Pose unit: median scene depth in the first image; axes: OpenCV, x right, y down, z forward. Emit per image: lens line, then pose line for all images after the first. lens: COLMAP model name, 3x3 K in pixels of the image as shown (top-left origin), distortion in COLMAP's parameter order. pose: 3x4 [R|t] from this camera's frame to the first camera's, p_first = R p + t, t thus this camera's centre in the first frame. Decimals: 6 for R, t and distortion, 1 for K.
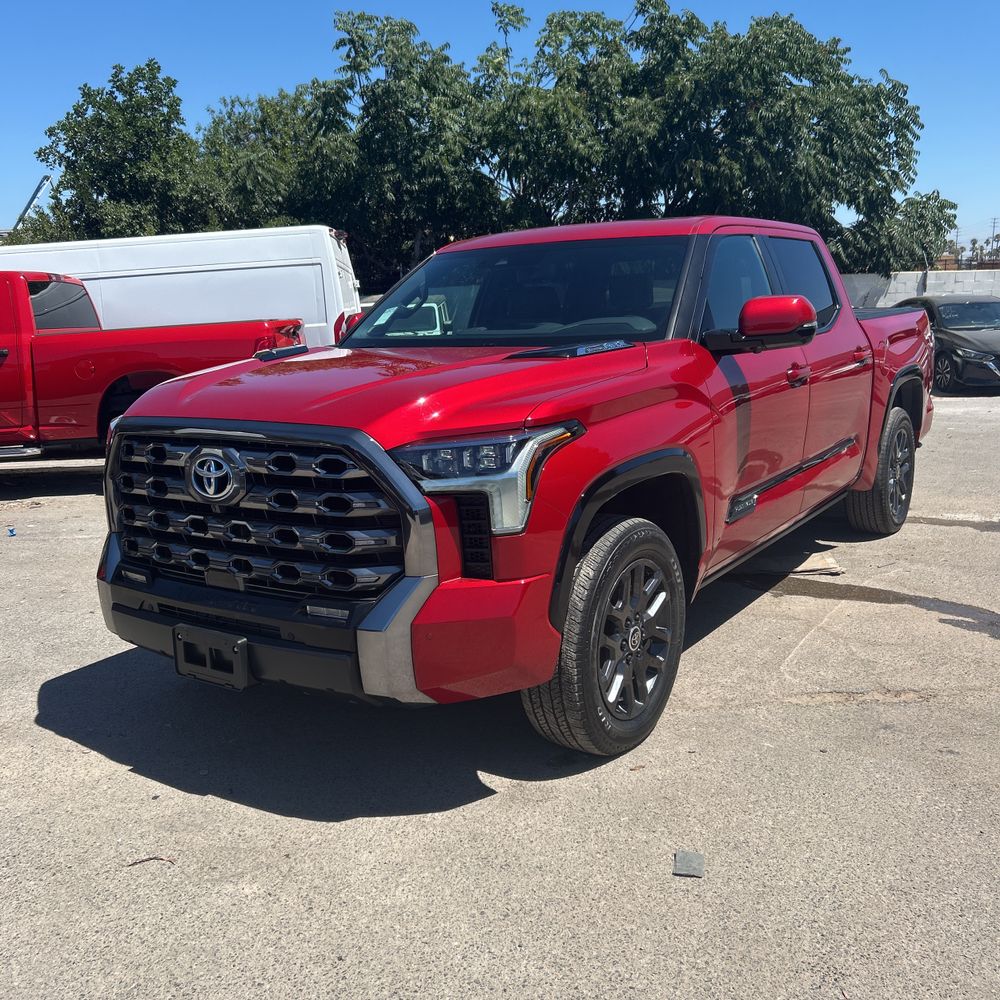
lens RADIAL K [[980.3, 0, 500.0], [0, 980.3, 500.0], [0, 0, 1]] dist [0.097436, -0.198013]
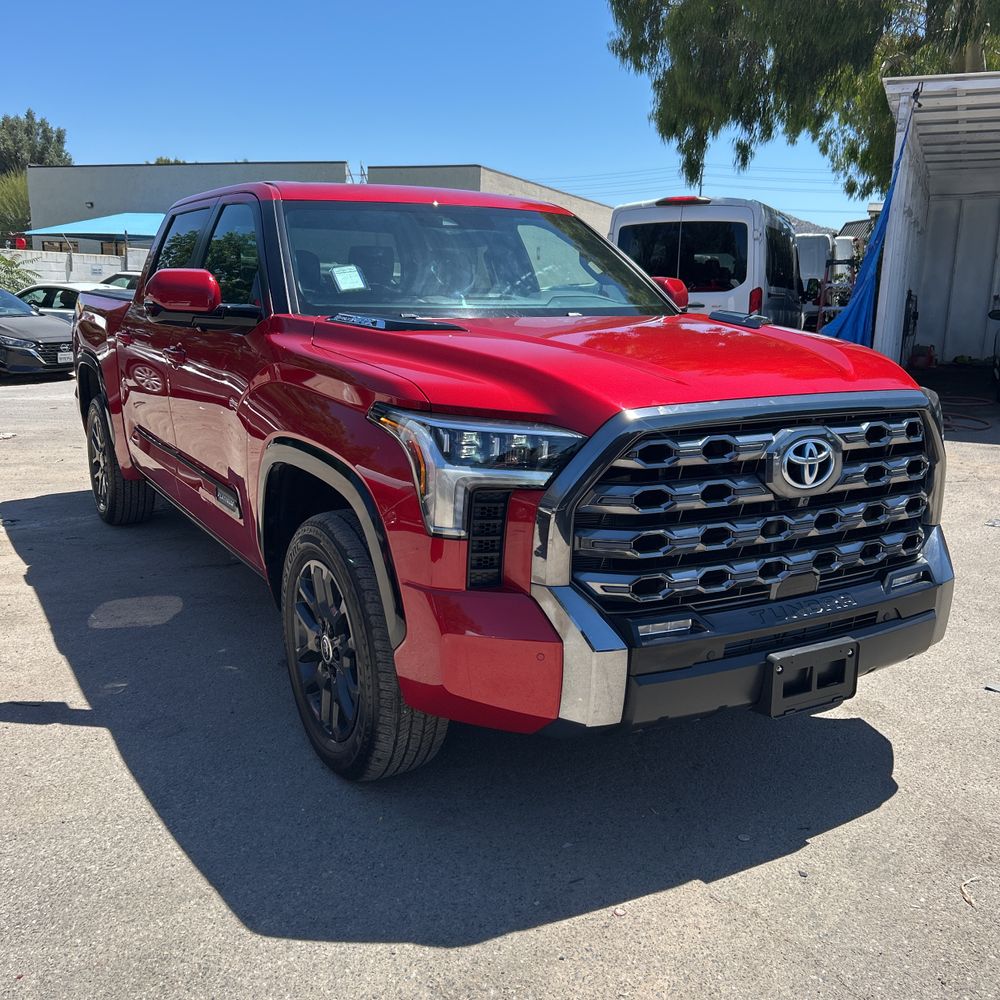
lens RADIAL K [[1013.9, 0, 500.0], [0, 1013.9, 500.0], [0, 0, 1]] dist [0.100938, -0.247416]
pose [[0.430103, -0.137629, 0.892227, -1.177263], [0.136667, 0.986847, 0.086343, -0.102742], [-0.892375, 0.084801, 0.443255, 0.847784]]
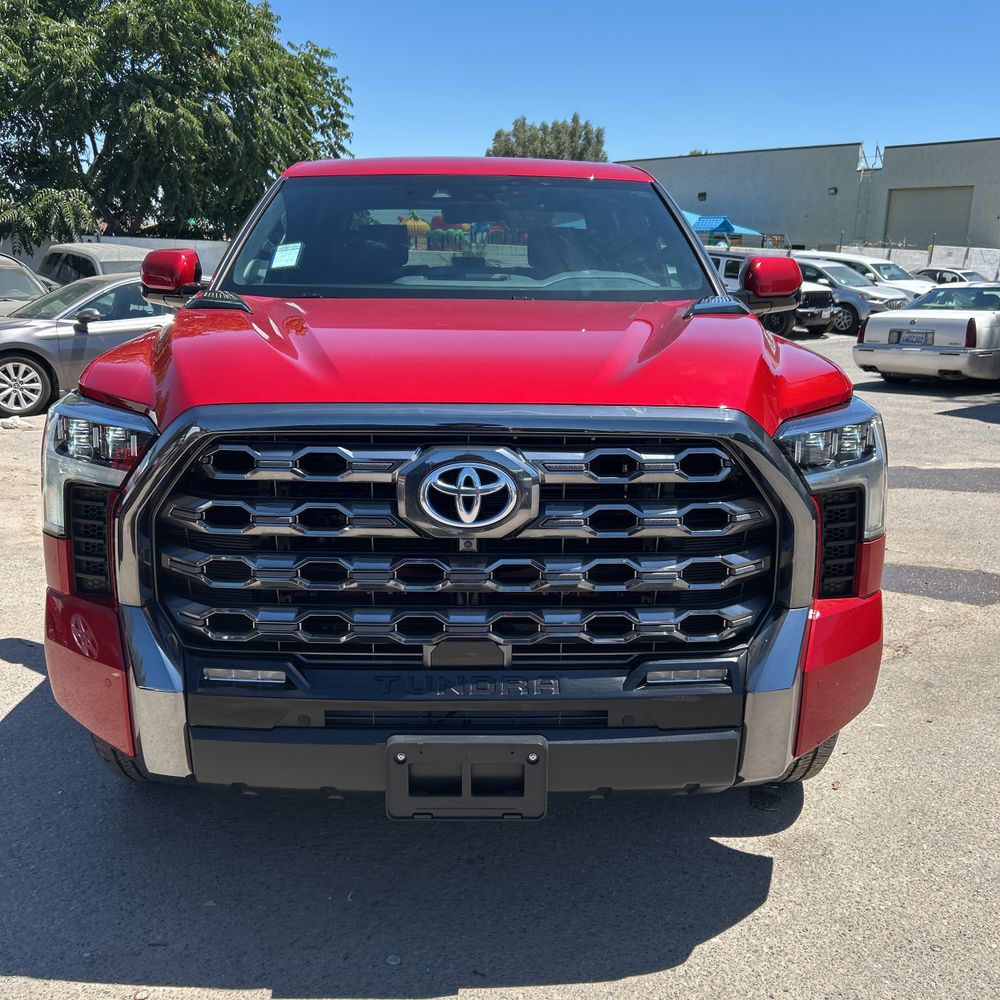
lens RADIAL K [[954.9, 0, 500.0], [0, 954.9, 500.0], [0, 0, 1]] dist [0.098825, -0.092349]
pose [[0.835063, -0.088456, 0.542997, -0.601158], [0.068734, 0.996031, 0.056552, -0.052656], [-0.545844, -0.009902, 0.837828, 0.480001]]
